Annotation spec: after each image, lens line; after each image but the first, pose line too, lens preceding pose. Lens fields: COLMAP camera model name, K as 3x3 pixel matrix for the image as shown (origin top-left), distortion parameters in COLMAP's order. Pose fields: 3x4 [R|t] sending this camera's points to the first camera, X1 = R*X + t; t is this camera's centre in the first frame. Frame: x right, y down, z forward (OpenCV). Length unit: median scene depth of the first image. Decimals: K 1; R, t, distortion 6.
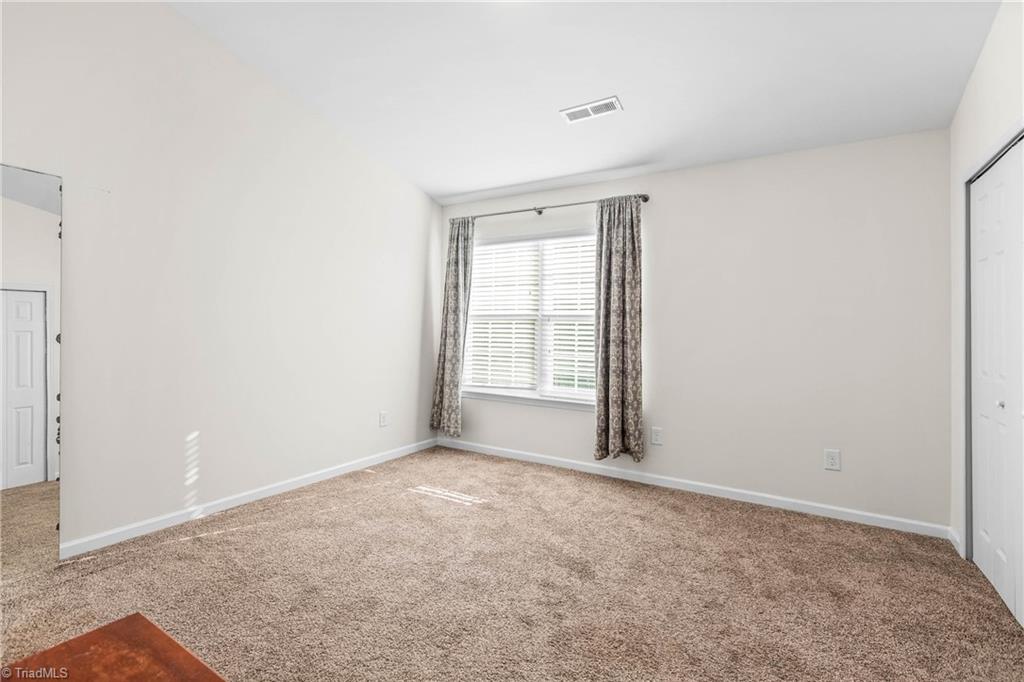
lens RADIAL K [[467.9, 0, 515.9], [0, 467.9, 330.3], [0, 0, 1]] dist [0.000293, 0.000630]
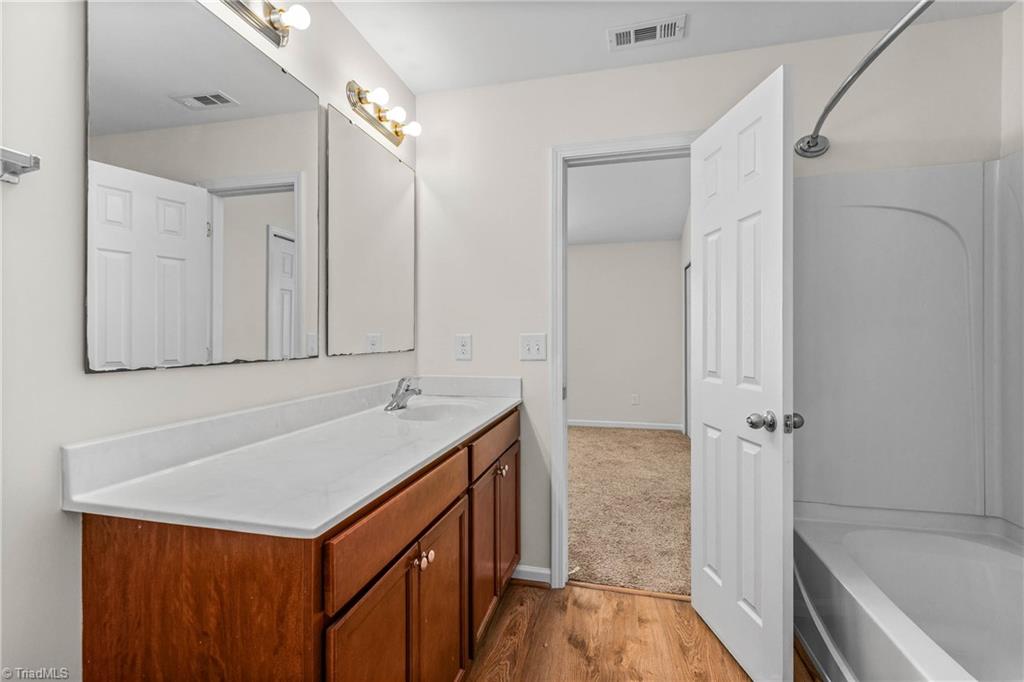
lens RADIAL K [[467.9, 0, 510.3], [0, 467.9, 338.8], [0, 0, 1]] dist [0.000293, 0.000630]
pose [[0.951089, -0.014285, 0.308587, -0.371408], [0.014837, 0.999890, 0.000559, 0.003041], [-0.308561, 0.004047, 0.951196, -0.616902]]
